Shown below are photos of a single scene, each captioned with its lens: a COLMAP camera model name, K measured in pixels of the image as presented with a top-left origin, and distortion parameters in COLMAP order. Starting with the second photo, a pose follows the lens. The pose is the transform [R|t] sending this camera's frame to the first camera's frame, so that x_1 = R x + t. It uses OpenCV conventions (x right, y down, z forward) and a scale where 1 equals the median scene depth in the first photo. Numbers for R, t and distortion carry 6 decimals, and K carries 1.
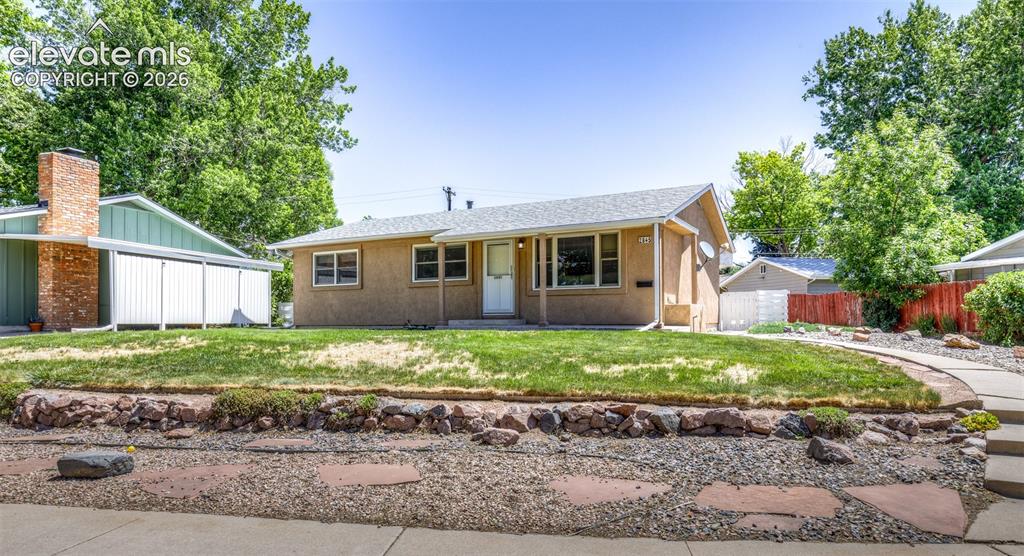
lens RADIAL K [[588.4, 0, 516.0], [0, 588.4, 281.6], [0, 0, 1]] dist [0.015654, 0.001155]
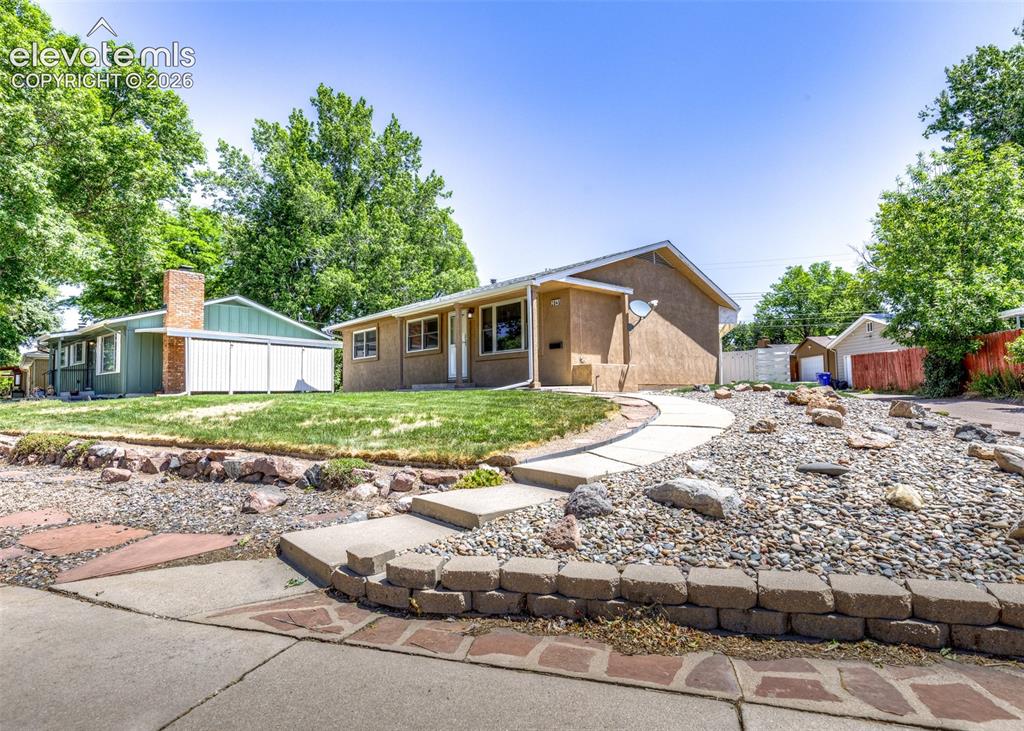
lens RADIAL K [[524.5, 0, 498.6], [0, 524.5, 343.7], [0, 0, 1]] dist [0.002653, 0.000197]
pose [[0.942055, -0.041732, -0.332852, 0.308276], [0.034188, 0.999009, -0.028492, 0.016863], [0.333712, 0.015462, 0.942548, 0.079143]]
